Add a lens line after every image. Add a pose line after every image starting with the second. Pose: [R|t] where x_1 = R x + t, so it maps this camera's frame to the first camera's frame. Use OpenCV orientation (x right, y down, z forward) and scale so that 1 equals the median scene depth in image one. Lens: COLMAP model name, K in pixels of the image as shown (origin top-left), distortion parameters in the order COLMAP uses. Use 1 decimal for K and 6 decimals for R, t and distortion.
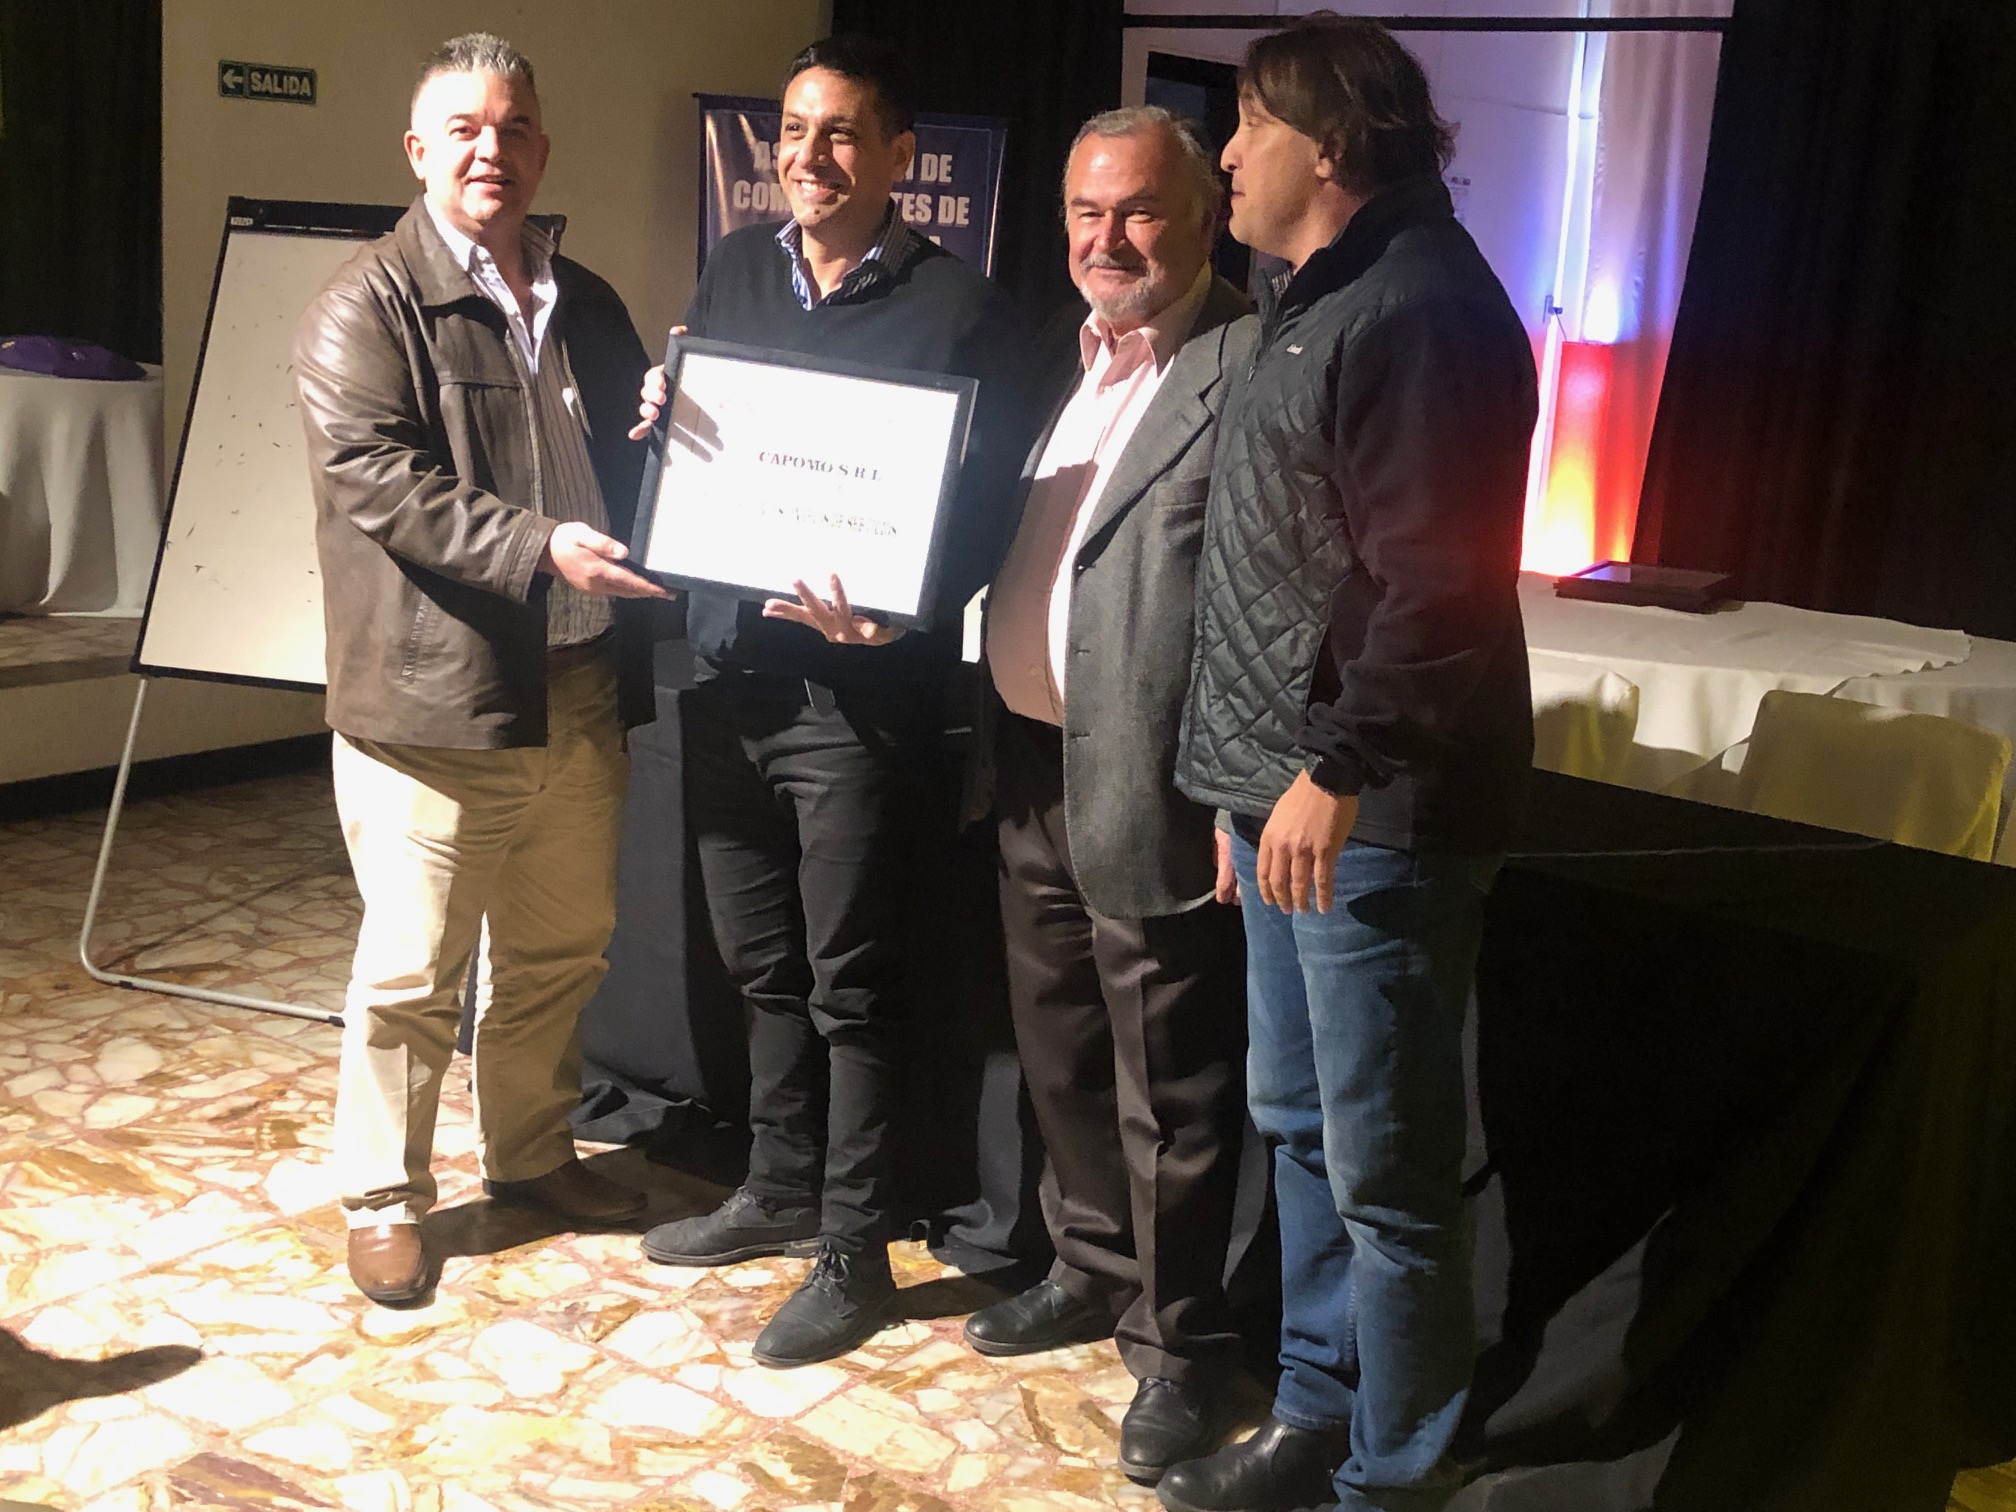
lens RADIAL K [[2434.3, 0, 1015.2], [0, 2434.3, 763.6], [0, 0, 1]] dist [0.079931, -0.247658]
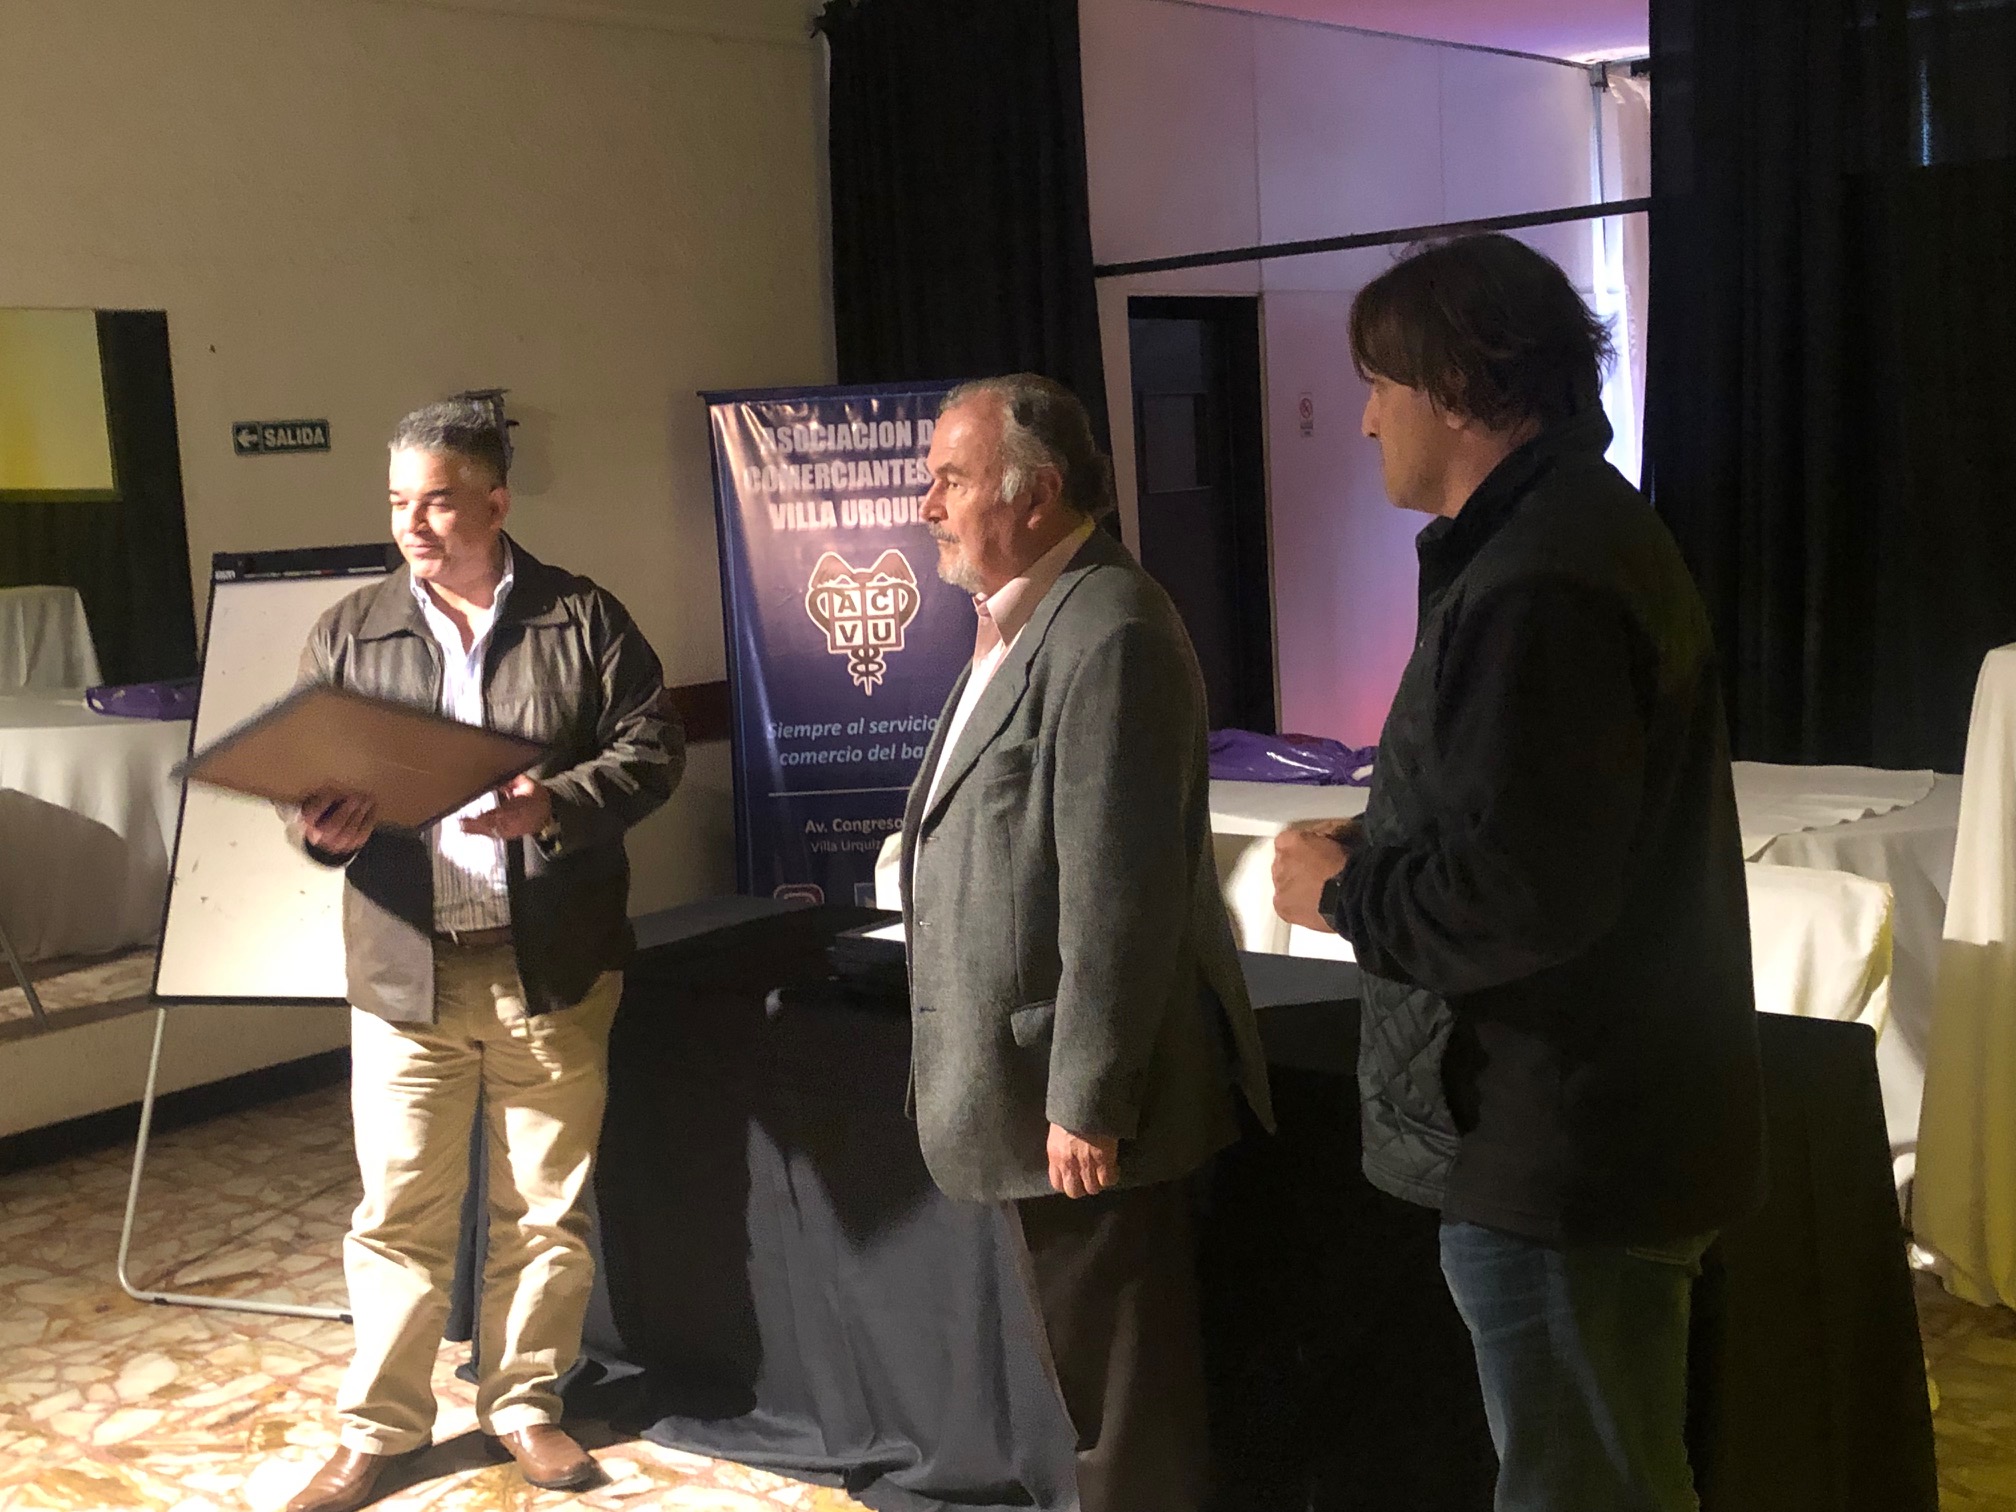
lens RADIAL K [[2435.0, 0, 1005.1], [0, 2435.0, 751.1], [0, 0, 1]] dist [0.074284, -0.210260]
pose [[0.989522, -0.111826, -0.091333, 0.144792], [0.102641, 0.989705, -0.099740, -0.001809], [0.101546, 0.089320, 0.990813, -0.035441]]
